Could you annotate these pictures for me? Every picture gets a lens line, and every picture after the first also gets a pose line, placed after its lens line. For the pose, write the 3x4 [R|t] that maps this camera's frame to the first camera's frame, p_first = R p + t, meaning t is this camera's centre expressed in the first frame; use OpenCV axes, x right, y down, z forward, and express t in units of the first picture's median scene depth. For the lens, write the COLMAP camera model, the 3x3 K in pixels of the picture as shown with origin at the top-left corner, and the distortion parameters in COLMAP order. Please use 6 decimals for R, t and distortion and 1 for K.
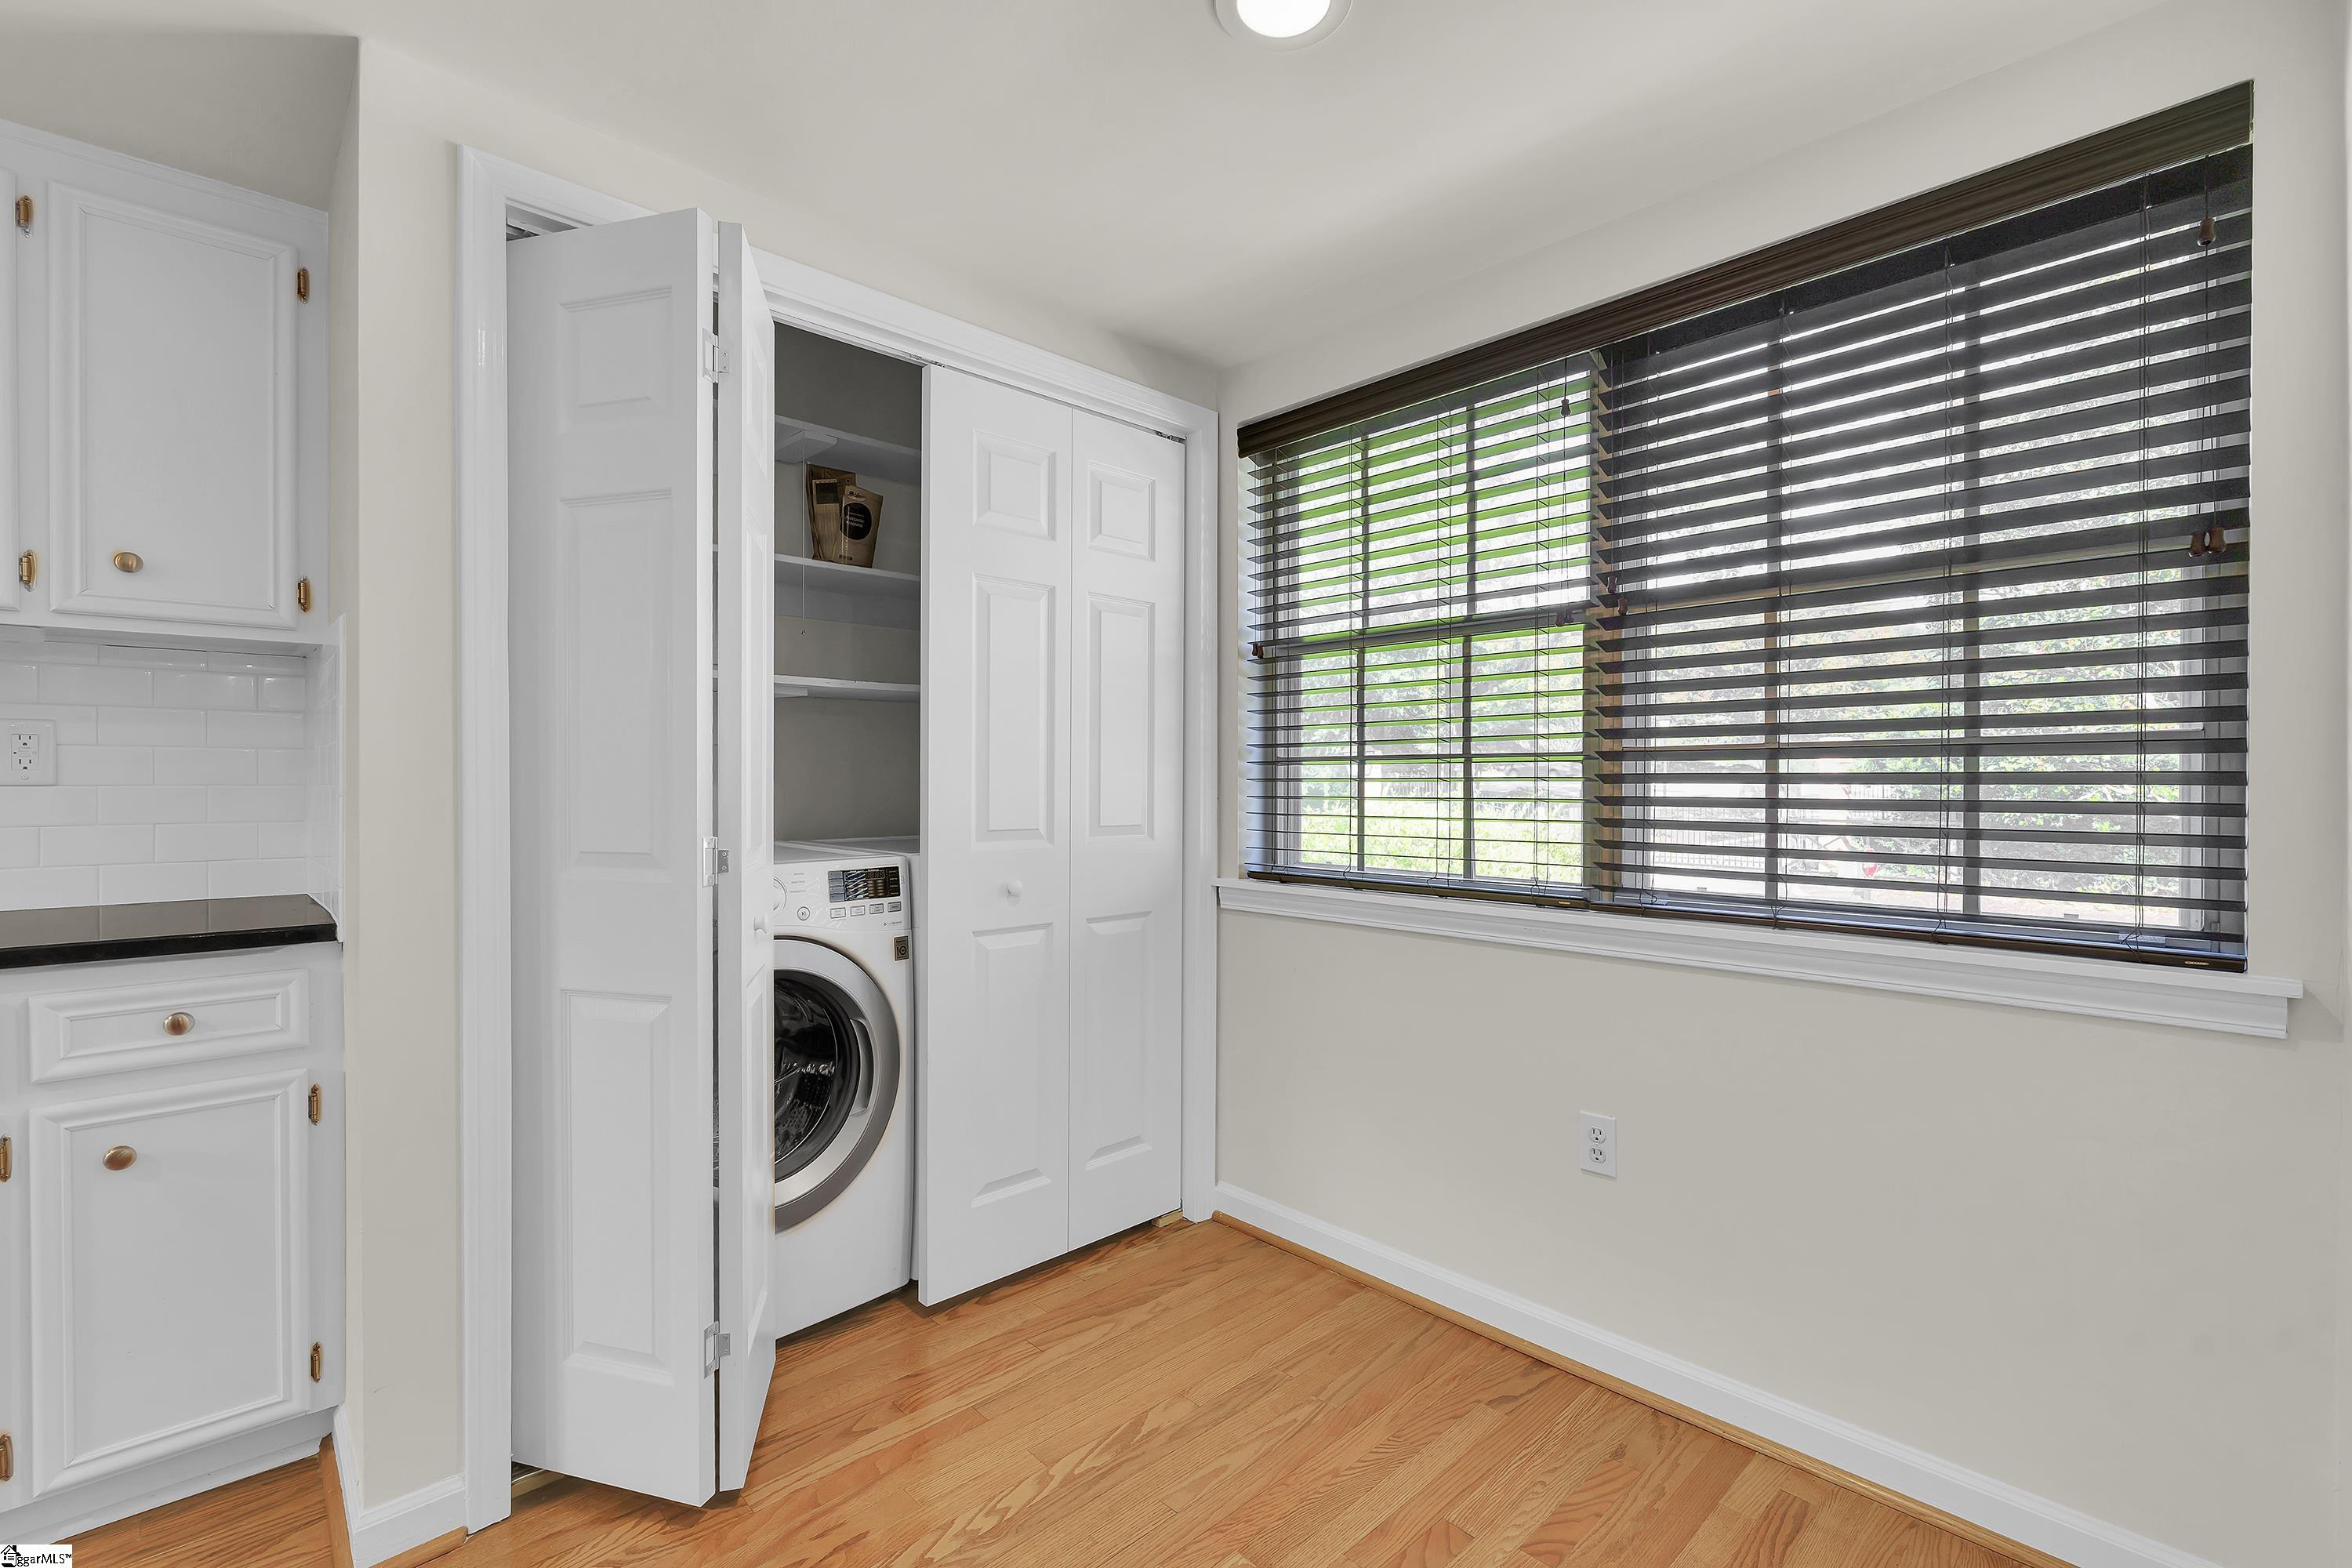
lens RADIAL K [[1001.5, 0, 1176.0], [0, 1001.5, 784.0], [0, 0, 1]] dist [-0.003472, -0.000058]
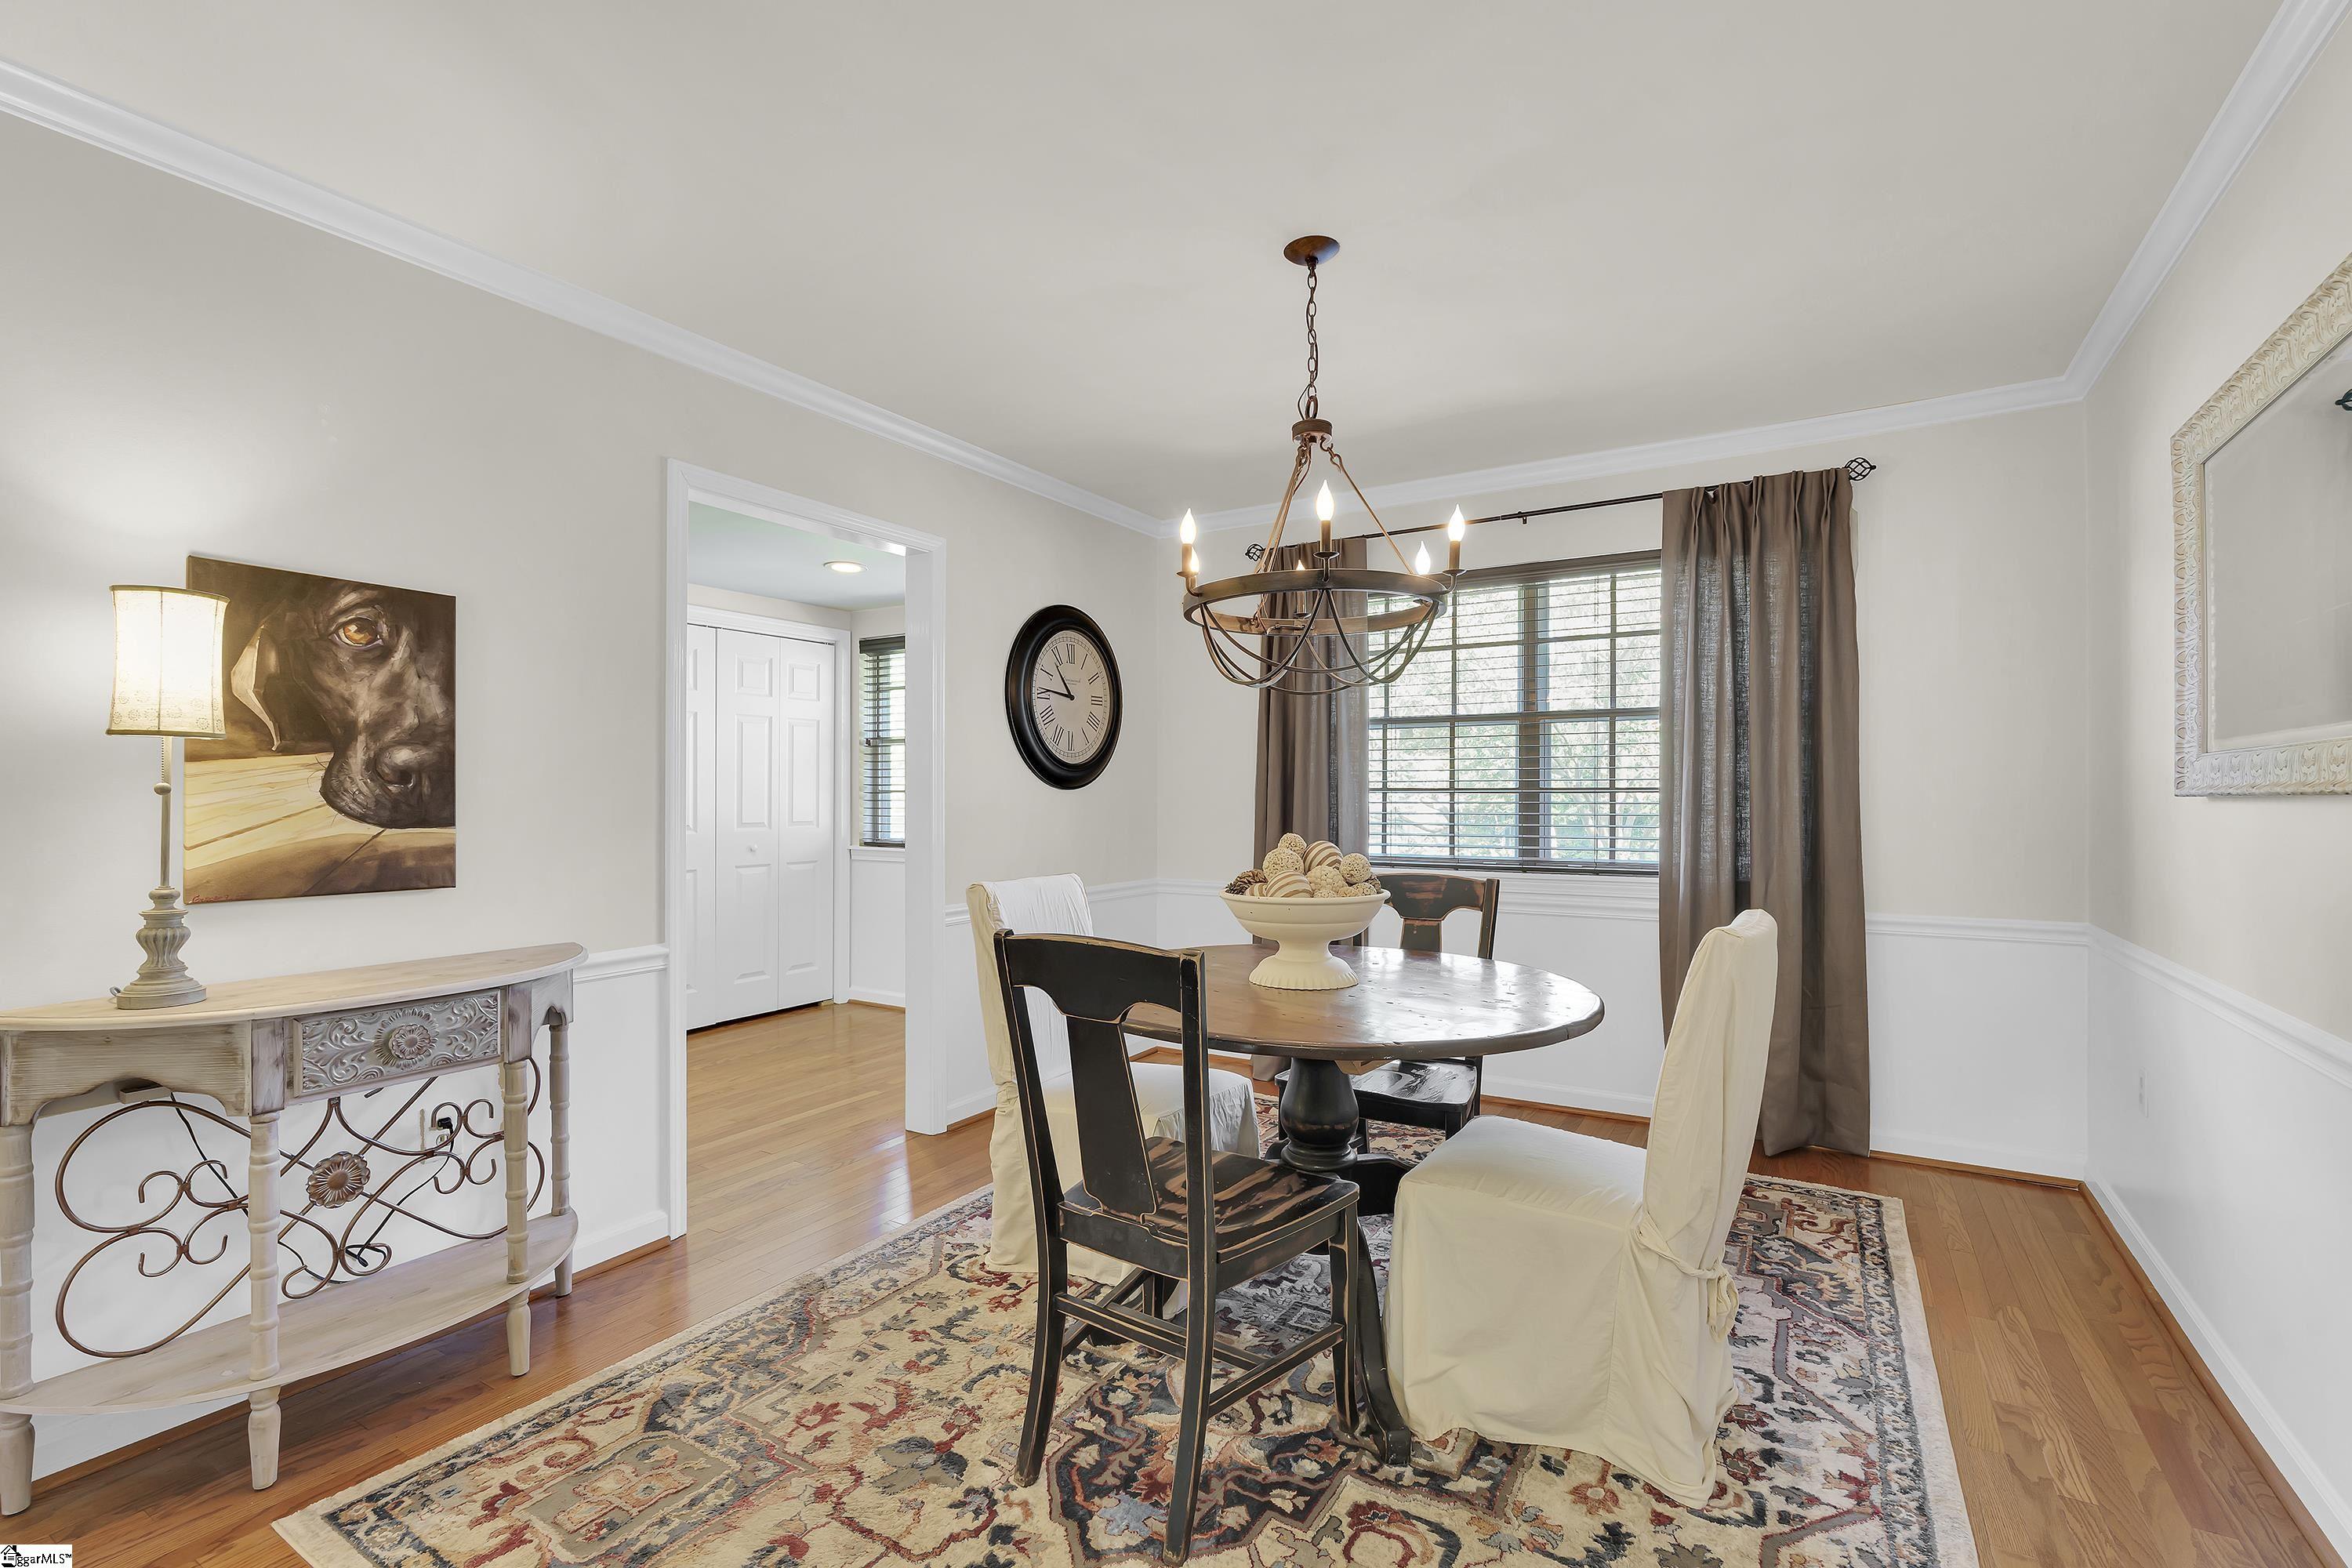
lens RADIAL K [[1035.3, 0, 1169.8], [0, 1035.3, 787.4], [0, 0, 1]] dist [-0.002397, -0.000001]
pose [[0.967124, 0.001197, 0.254301, 0.153276], [0.000153, 0.999986, -0.005290, -0.022191], [-0.254304, 0.005155, 0.967111, -1.477120]]
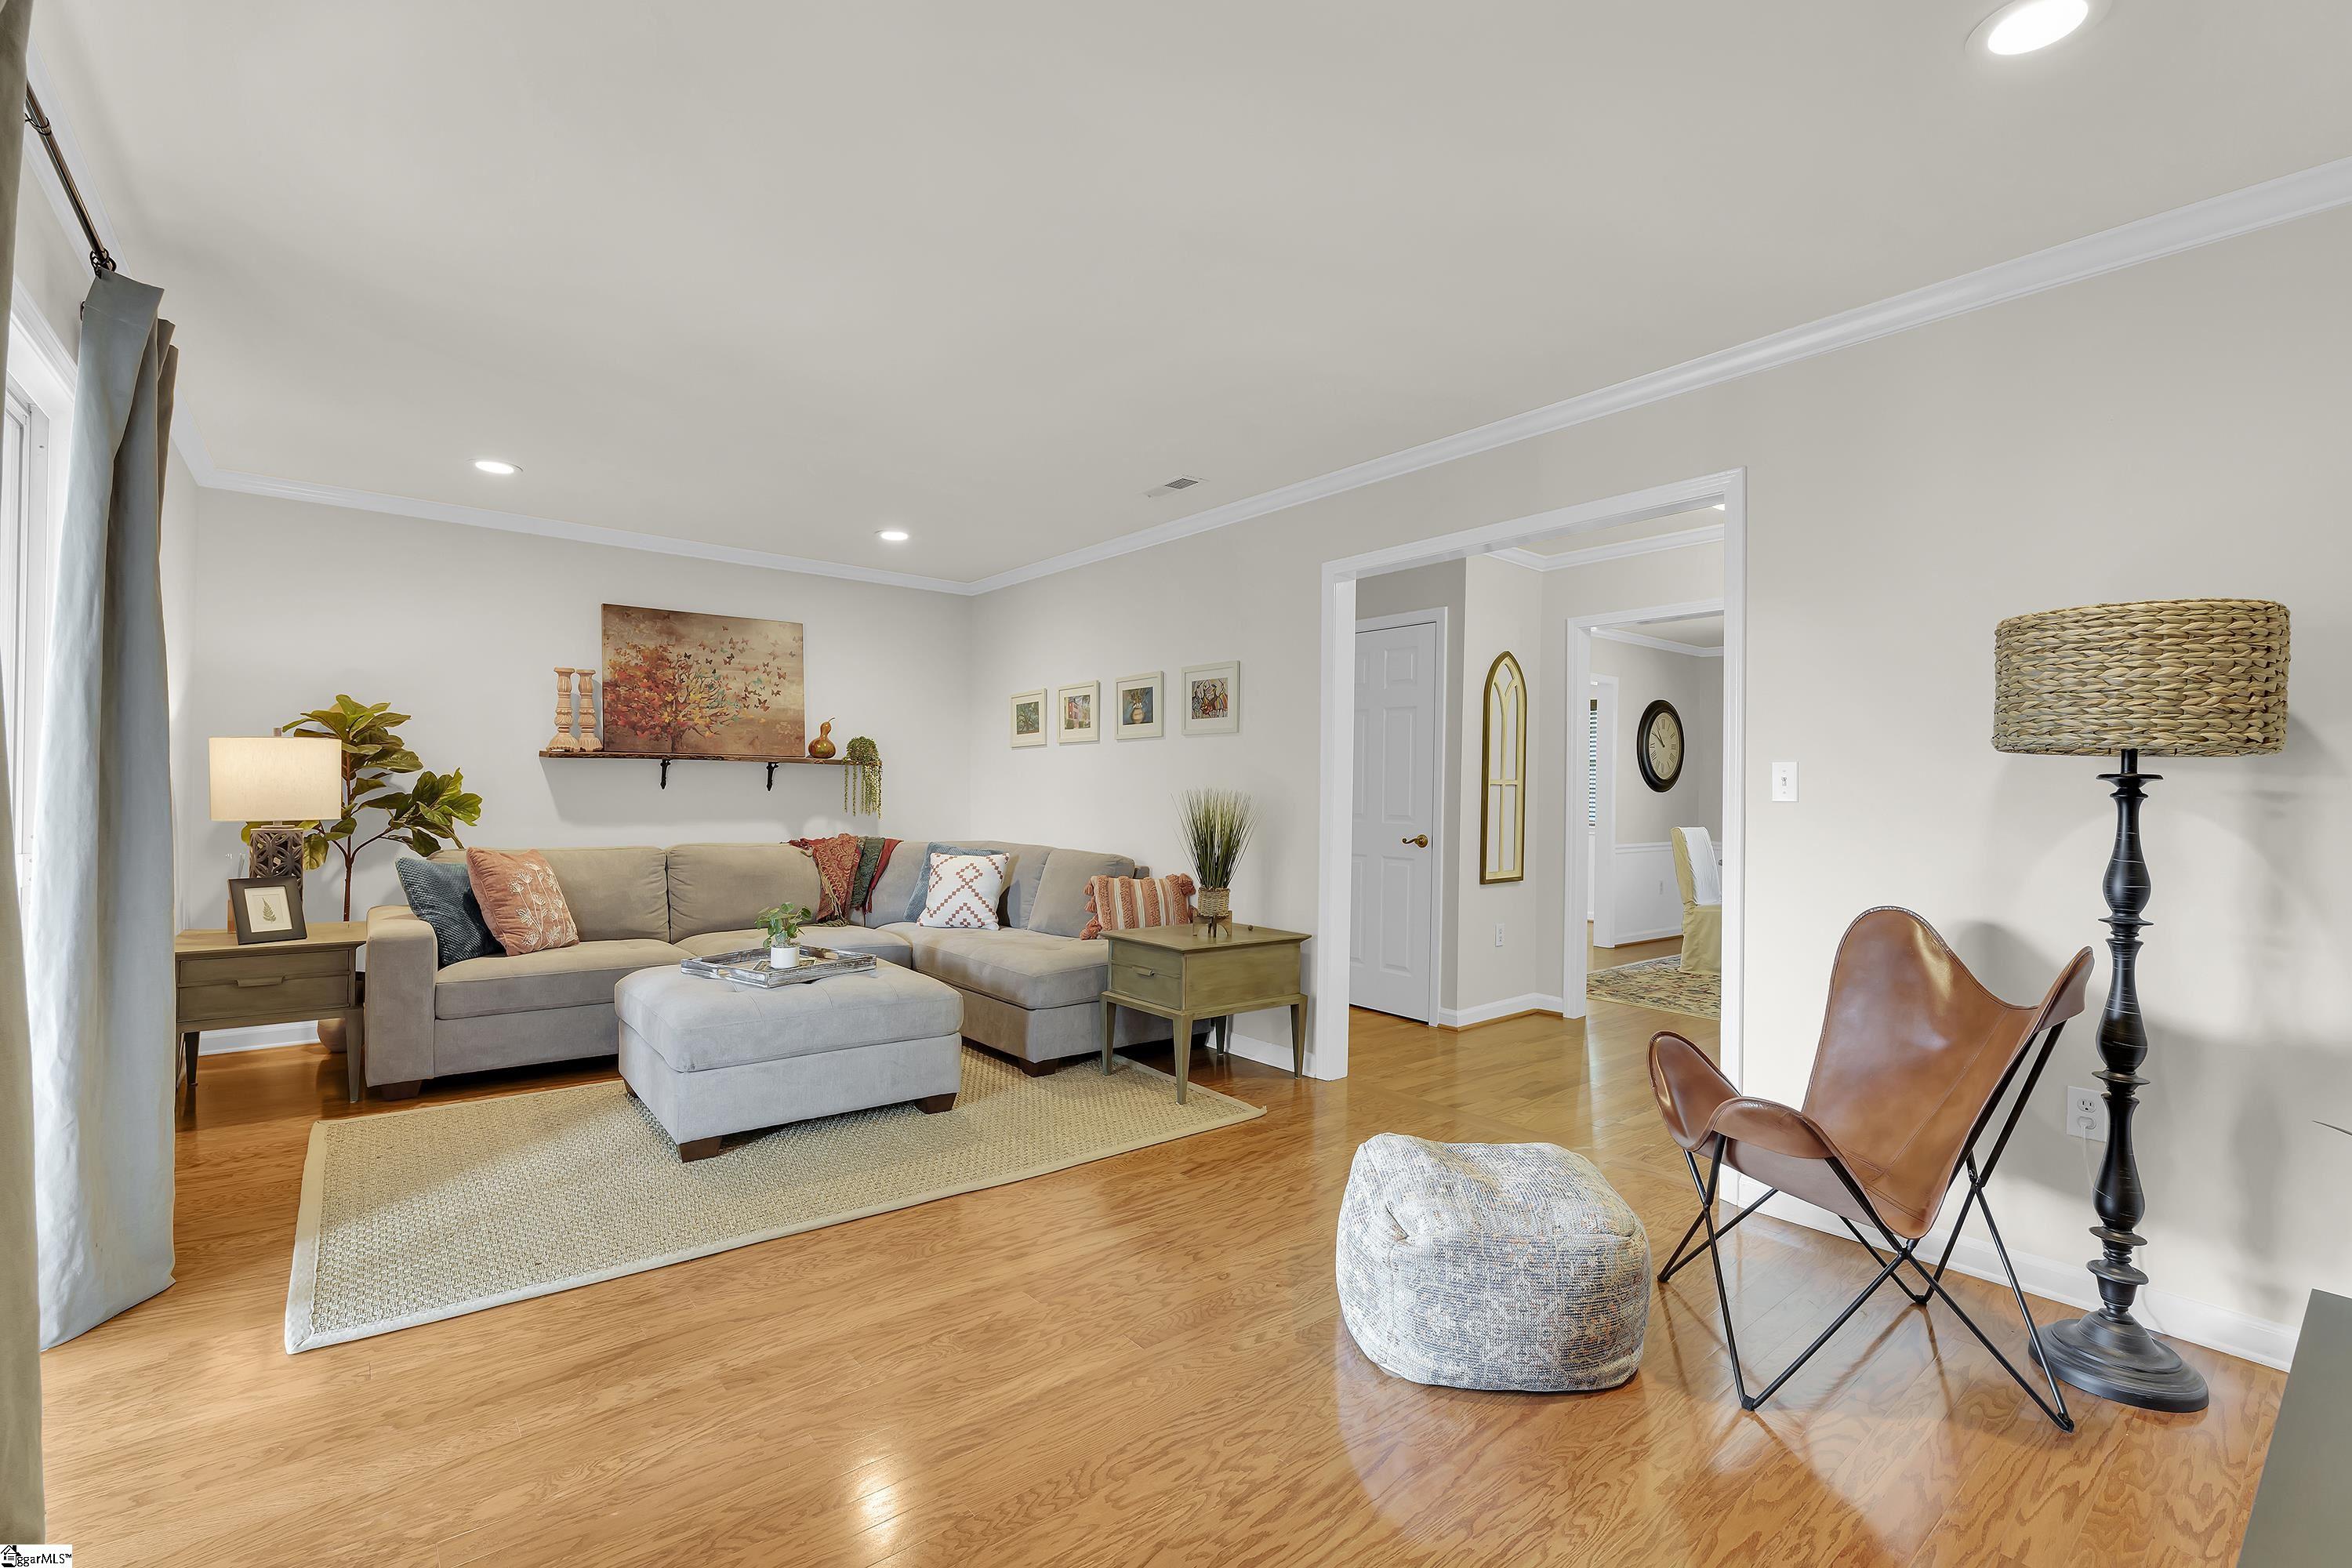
lens RADIAL K [[1035.3, 0, 1169.8], [0, 1035.3, 787.4], [0, 0, 1]] dist [-0.002397, -0.000001]
pose [[0.996762, 0.013918, -0.079198, -0.952712], [-0.014348, 0.999885, -0.004866, -0.002767], [0.079121, 0.005986, 0.996847, -3.368580]]
